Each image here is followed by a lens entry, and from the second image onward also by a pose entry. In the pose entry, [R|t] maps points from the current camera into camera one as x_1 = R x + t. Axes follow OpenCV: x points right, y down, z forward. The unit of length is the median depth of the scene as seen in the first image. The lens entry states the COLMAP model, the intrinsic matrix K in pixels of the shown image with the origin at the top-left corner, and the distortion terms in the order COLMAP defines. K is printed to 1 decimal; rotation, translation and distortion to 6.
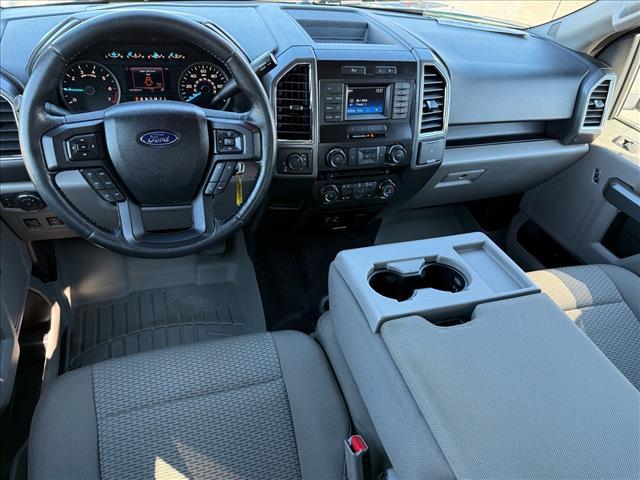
lens RADIAL K [[435.4, 0, 320.0], [0, 435.4, 240.0], [0, 0, 1]] dist [0.005233, 0.002357]
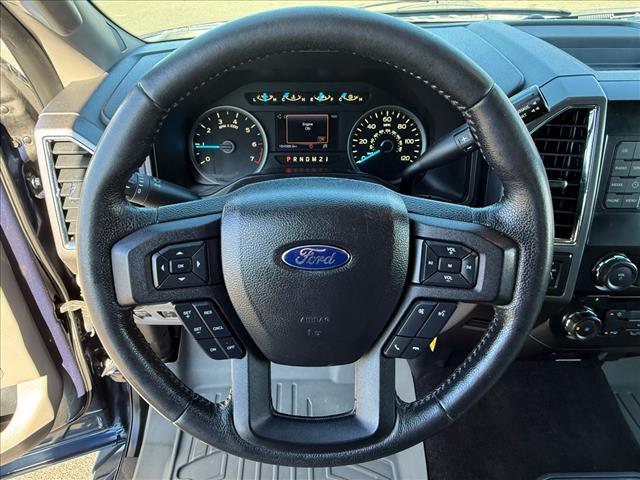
lens RADIAL K [[453.1, 0, 320.0], [0, 453.1, 240.0], [0, 0, 1]] dist [0.003953, 0.002927]
pose [[0.948732, 0.080982, -0.305531, -0.150897], [-0.108608, 0.991289, -0.074504, -0.156333], [0.296836, 0.103868, 0.949263, 0.367594]]
